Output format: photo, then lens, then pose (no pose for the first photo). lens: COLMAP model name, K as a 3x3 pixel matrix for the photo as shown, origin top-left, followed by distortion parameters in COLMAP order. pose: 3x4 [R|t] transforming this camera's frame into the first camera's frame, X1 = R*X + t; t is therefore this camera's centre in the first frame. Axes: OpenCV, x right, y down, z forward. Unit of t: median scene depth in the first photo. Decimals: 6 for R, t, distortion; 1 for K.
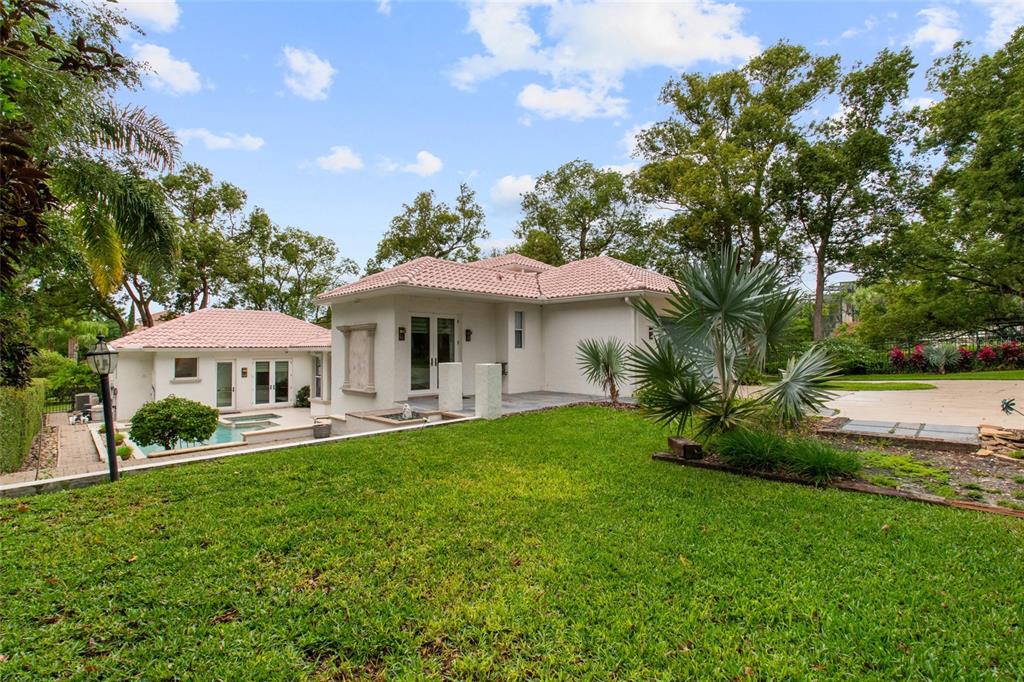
lens RADIAL K [[470.1, 0, 512.0], [0, 470.1, 341.0], [0, 0, 1]] dist [0.002149, 0.000546]
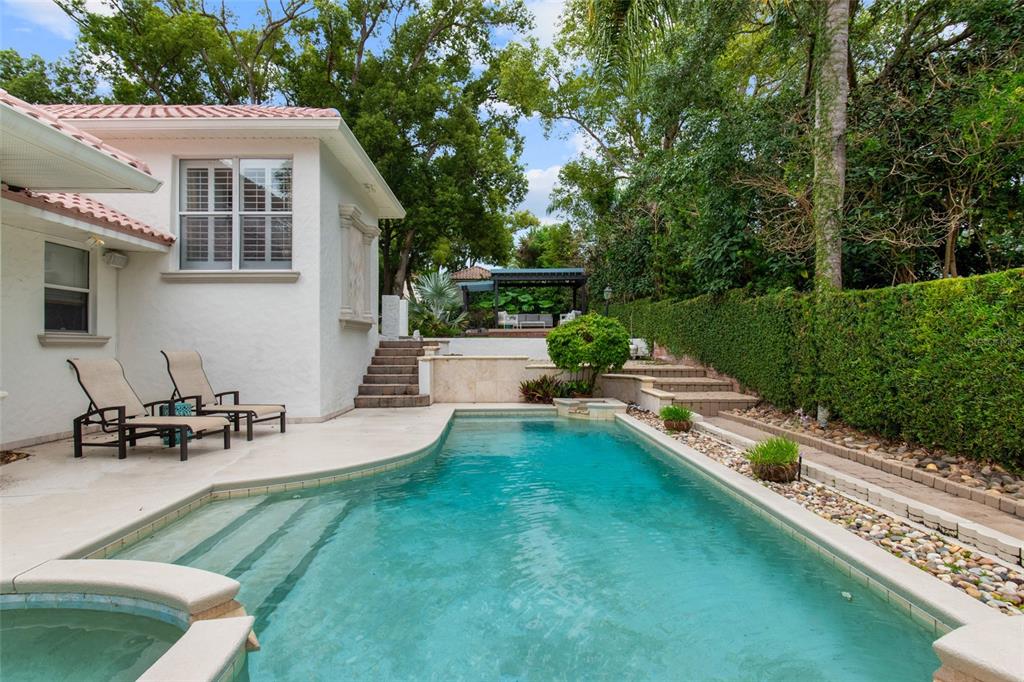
lens RADIAL K [[529.1, 0, 508.6], [0, 529.1, 341.9], [0, 0, 1]] dist [-0.003583, -0.000951]
pose [[-0.736629, 0.005972, 0.676270, -0.589557], [-0.013684, 0.999625, -0.023733, 0.090048], [-0.676158, -0.026736, -0.736271, 0.850761]]
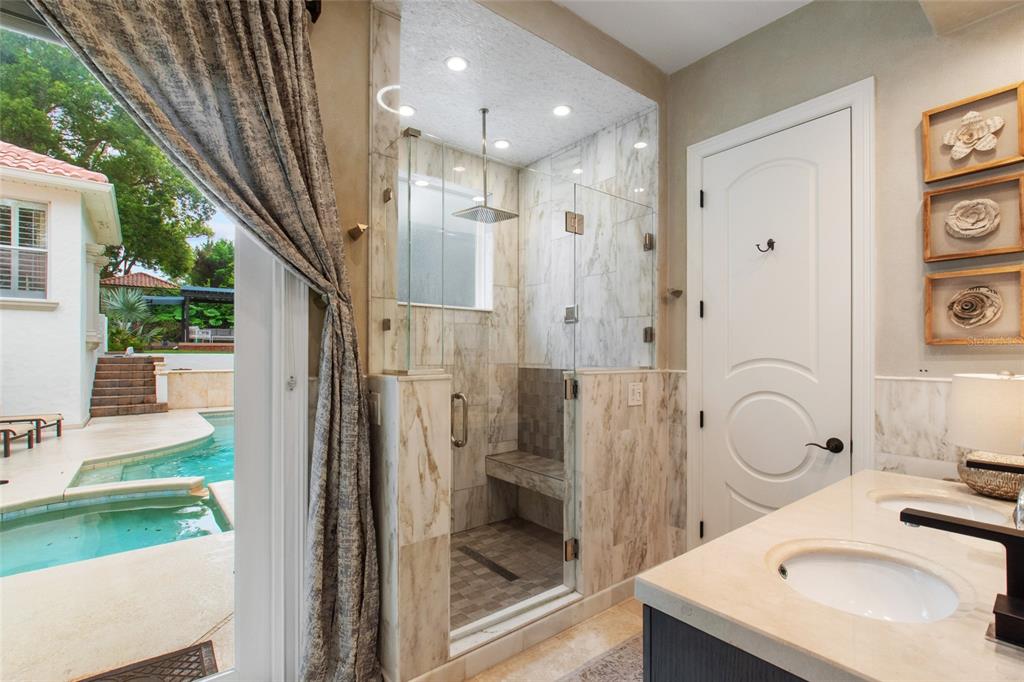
lens RADIAL K [[474.2, 0, 511.7], [0, 474.2, 350.7], [0, 0, 1]] dist [-0.001946, -0.000317]
pose [[-0.994904, 0.002495, 0.100800, -0.640470], [-0.000568, 0.999539, -0.030343, 0.086088], [-0.100830, -0.030245, -0.994444, 1.018250]]
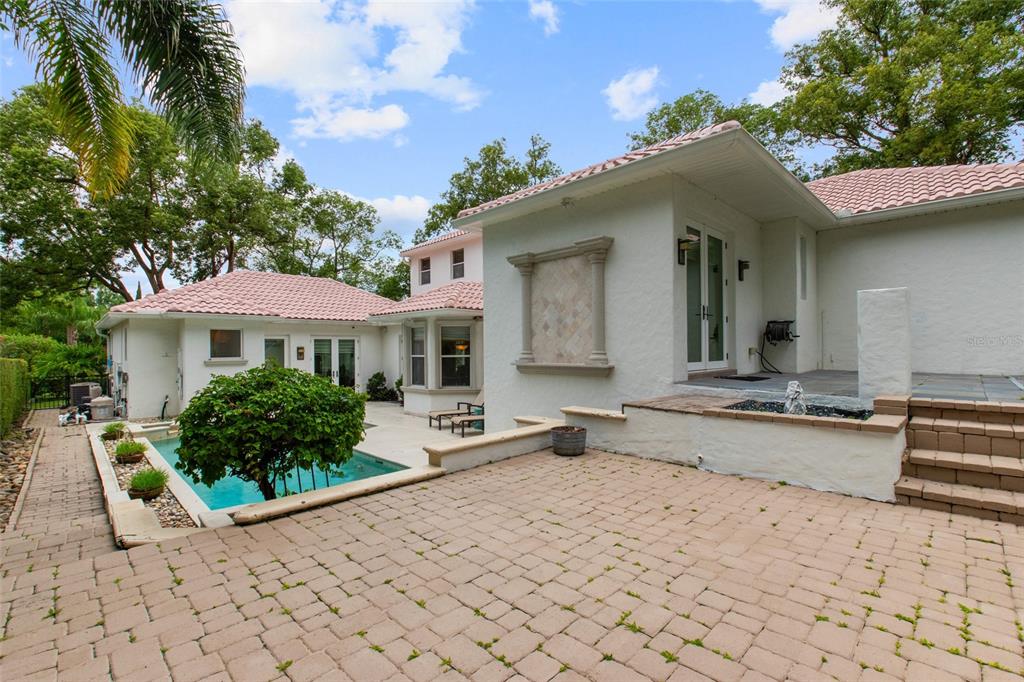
lens RADIAL K [[456.8, 0, 508.0], [0, 456.8, 352.0], [0, 0, 1]] dist [-0.000513, -0.000431]
pose [[0.999978, -0.003027, 0.005829, -0.240375], [0.002883, 0.999691, 0.024702, 0.046160], [-0.005902, -0.024685, 0.999678, 0.277363]]
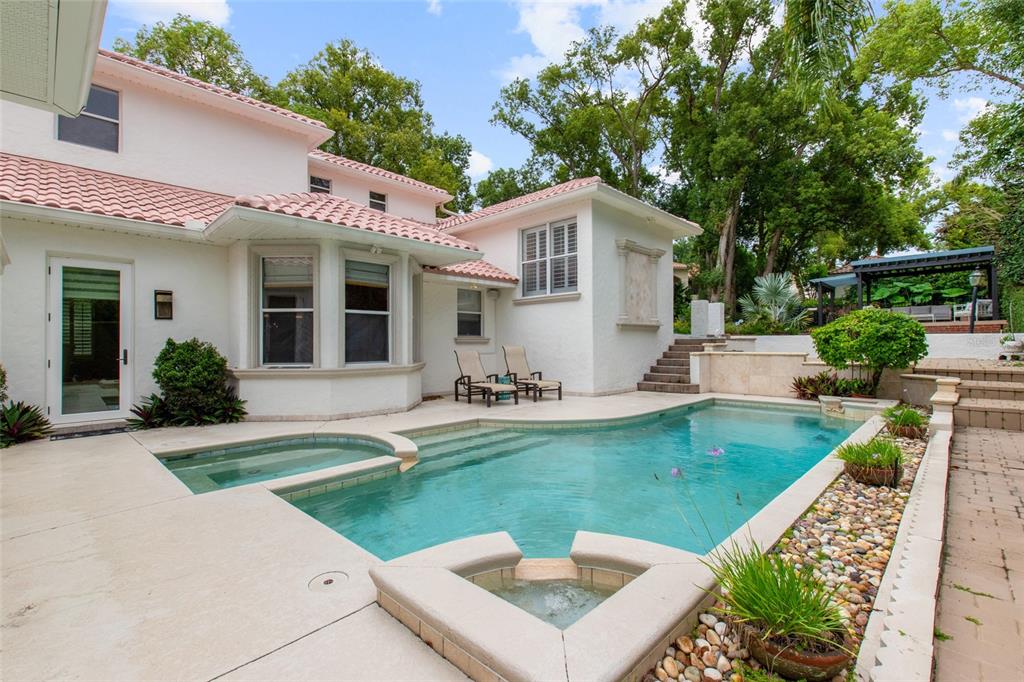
lens RADIAL K [[456.3, 0, 511.1], [0, 456.3, 337.1], [0, 0, 1]] dist [-0.000205, -0.000433]
pose [[-0.034245, 0.014938, 0.999302, -0.690303], [-0.019031, 0.999697, -0.015597, 0.088470], [-0.999232, -0.019552, -0.033951, 0.769183]]
